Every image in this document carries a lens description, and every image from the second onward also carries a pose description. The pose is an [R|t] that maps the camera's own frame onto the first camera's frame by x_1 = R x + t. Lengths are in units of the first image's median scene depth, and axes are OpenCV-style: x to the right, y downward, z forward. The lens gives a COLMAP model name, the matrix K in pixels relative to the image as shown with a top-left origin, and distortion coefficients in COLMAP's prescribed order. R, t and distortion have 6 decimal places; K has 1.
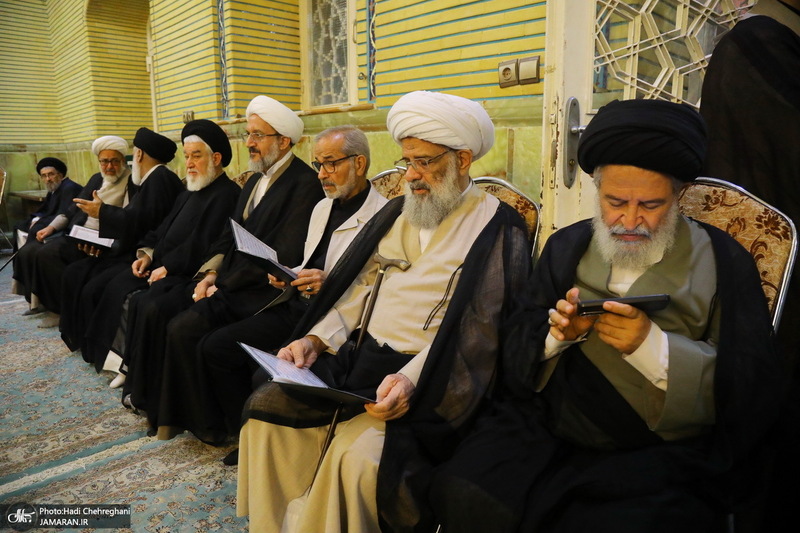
lens RADIAL K [[547.1, 0, 396.0], [0, 547.1, 275.7], [0, 0, 1]] dist [-0.123695, 0.073191]
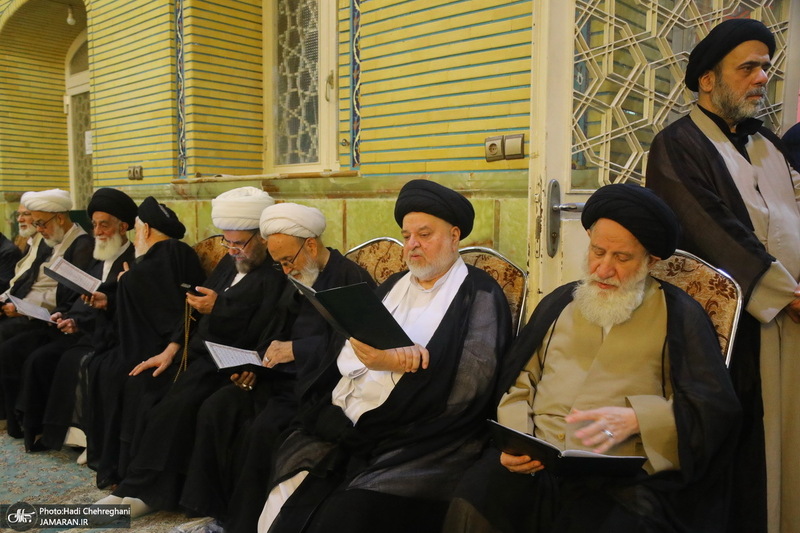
lens RADIAL K [[713.0, 0, 362.0], [0, 713.0, 277.9], [0, 0, 1]] dist [-0.016894, 0.005071]
pose [[0.999349, 0.003597, 0.035903, -0.096332], [0.000823, 0.992489, -0.122327, 0.046209], [-0.036073, 0.122277, 0.991840, -0.338112]]
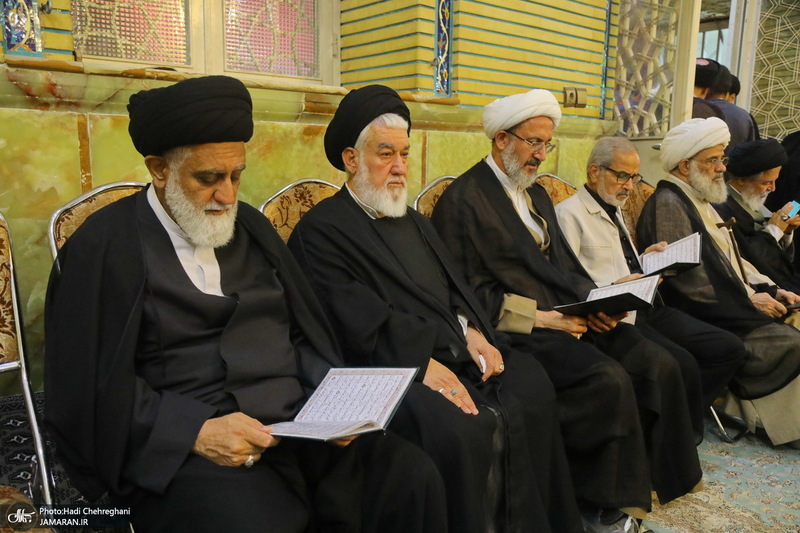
lens RADIAL K [[677.9, 0, 400.8], [0, 677.9, 277.5], [0, 0, 1]] dist [-0.002646, 0.006242]
pose [[0.057506, -0.161461, 0.985202, -1.422090], [0.208131, 0.967091, 0.146344, -0.264105], [-0.976409, 0.196636, 0.089219, 1.265803]]
